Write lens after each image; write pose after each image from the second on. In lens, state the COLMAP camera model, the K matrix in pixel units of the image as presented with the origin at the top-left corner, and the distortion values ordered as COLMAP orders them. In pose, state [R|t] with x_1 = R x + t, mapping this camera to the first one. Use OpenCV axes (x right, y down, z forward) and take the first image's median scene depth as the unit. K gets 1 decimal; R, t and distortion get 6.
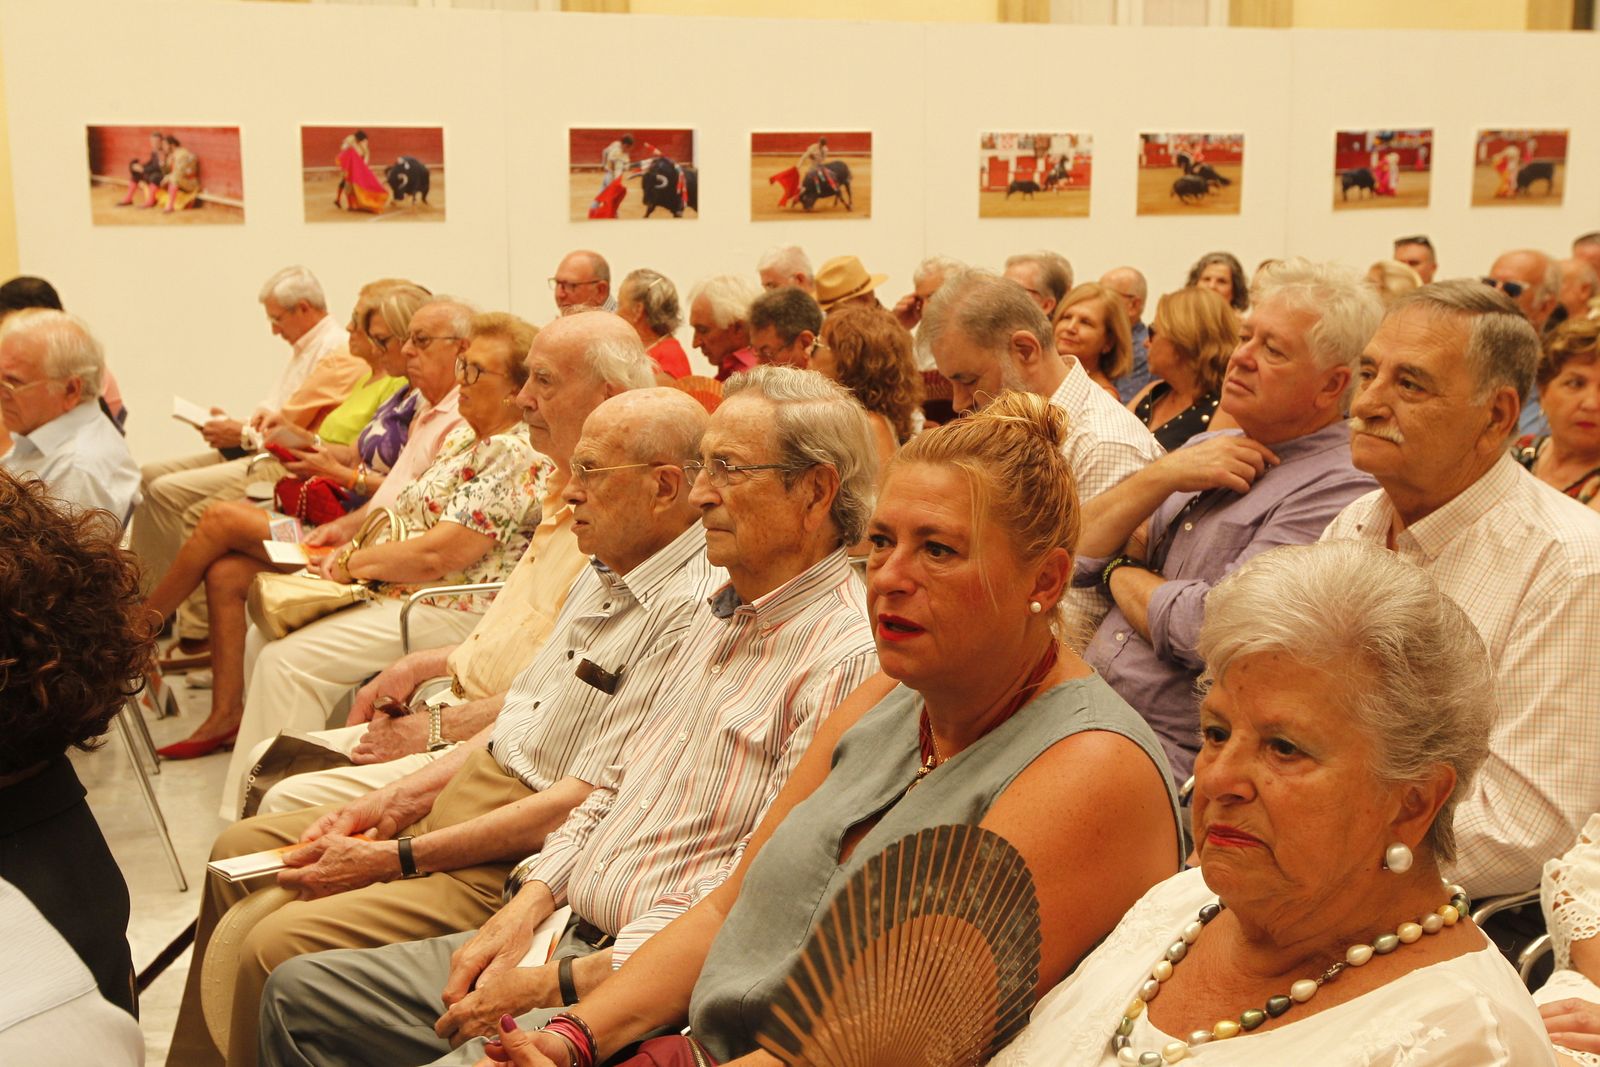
lens RADIAL K [[1971.0, 0, 800.0], [0, 1971.0, 533.5], [0, 0, 1]] dist [-0.005070, 0.178704]
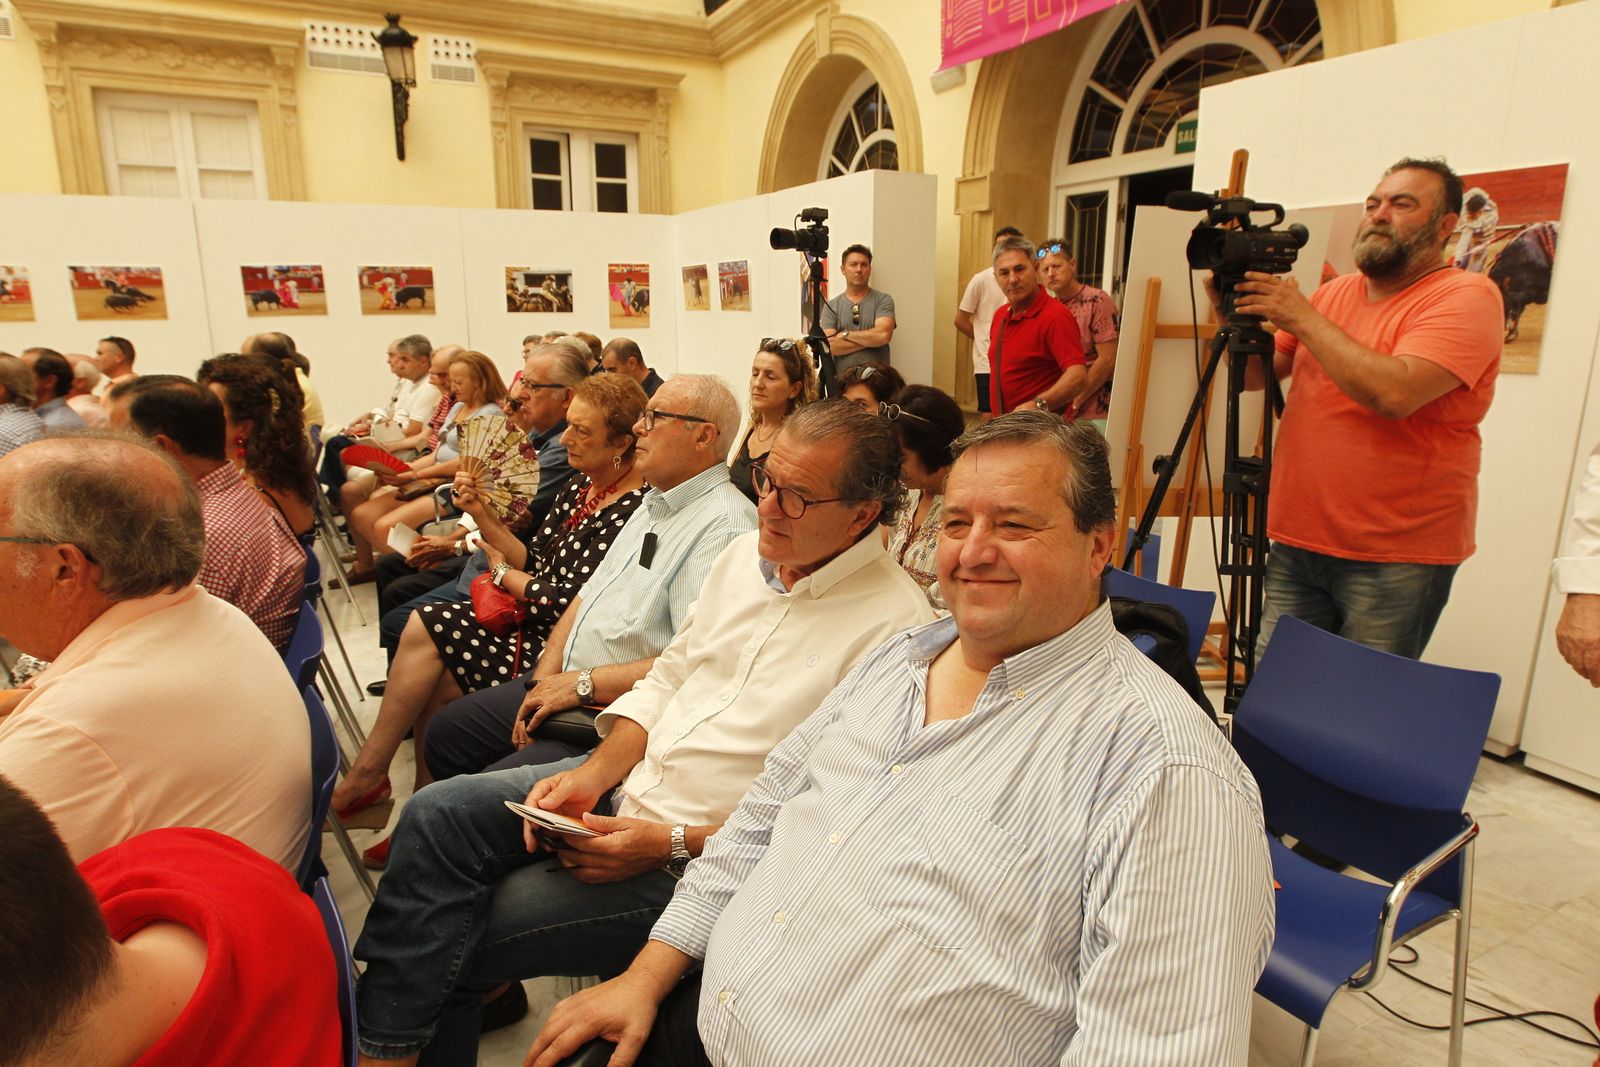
lens RADIAL K [[957.7, 0, 802.6], [0, 957.7, 536.2], [0, 0, 1]] dist [-0.054683, 0.027441]
pose [[0.992407, -0.019712, 0.121406, 0.654080], [0.011639, 0.997695, 0.066855, -0.037161], [-0.122444, -0.064934, 0.990349, 0.207276]]
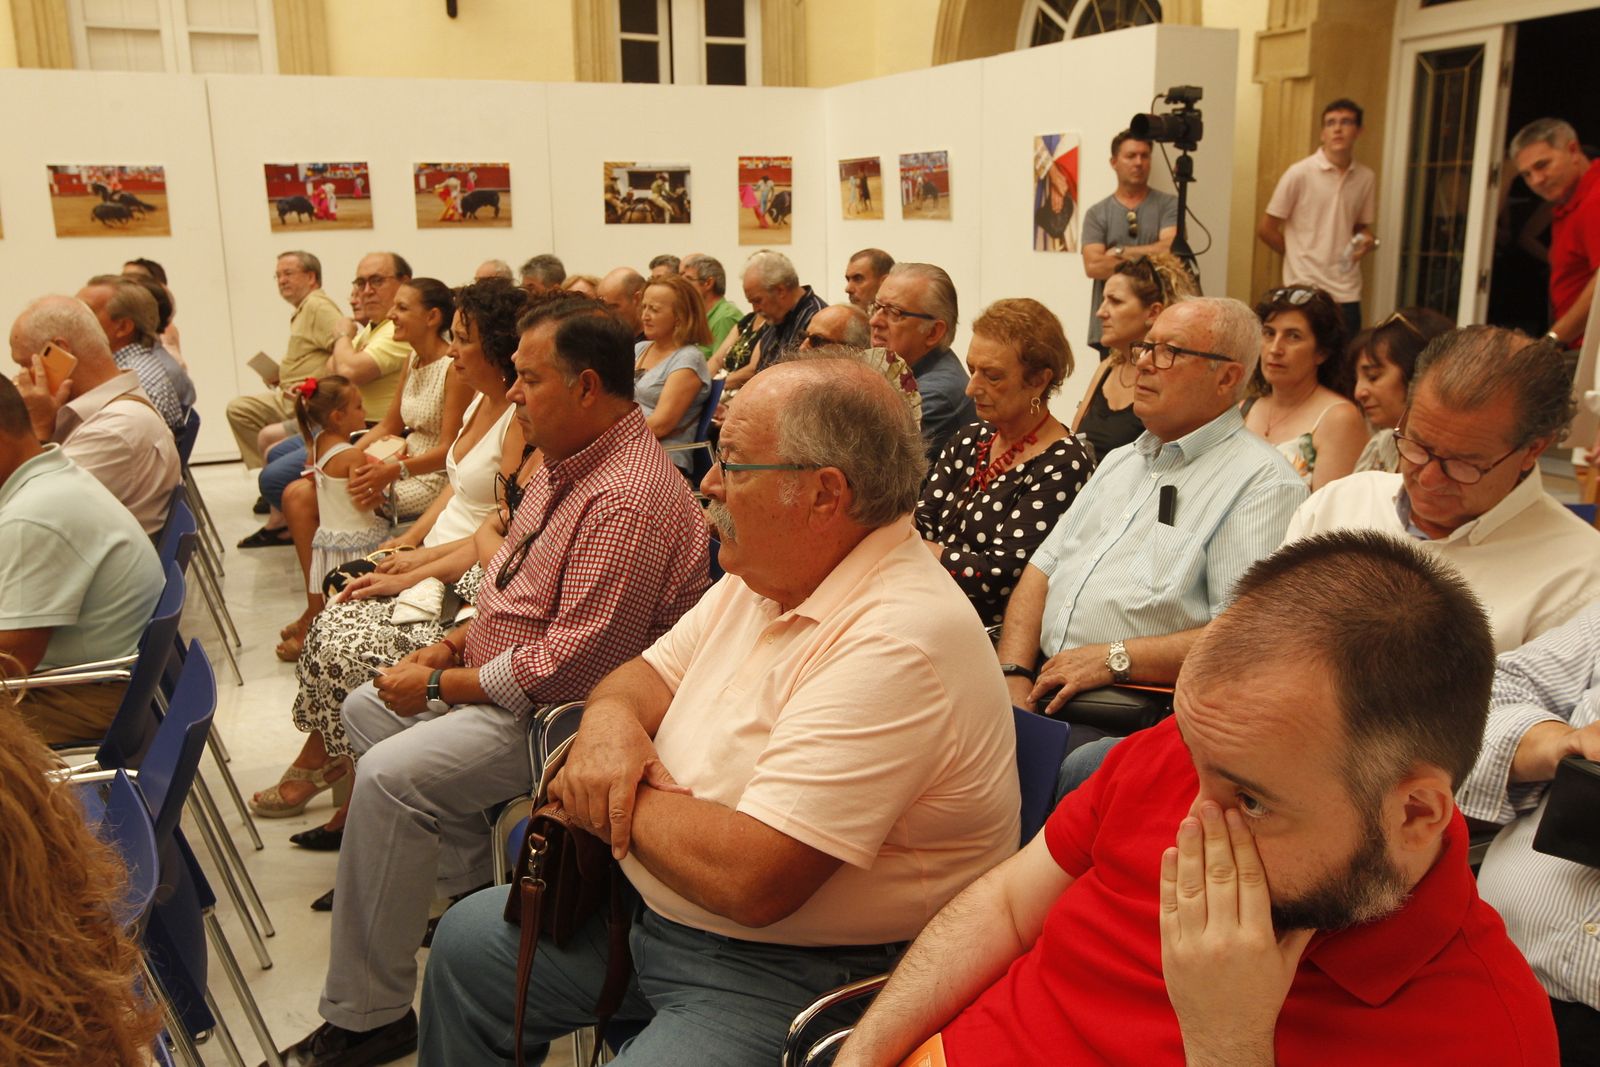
lens RADIAL K [[1393.4, 0, 800.0], [0, 1393.4, 533.5], [0, 0, 1]] dist [-0.043754, 0.082987]
pose [[0.998129, -0.016460, 0.058882, 0.565126], [0.013096, 0.998285, 0.057061, -0.031039], [-0.059720, -0.056183, 0.996633, 0.167251]]
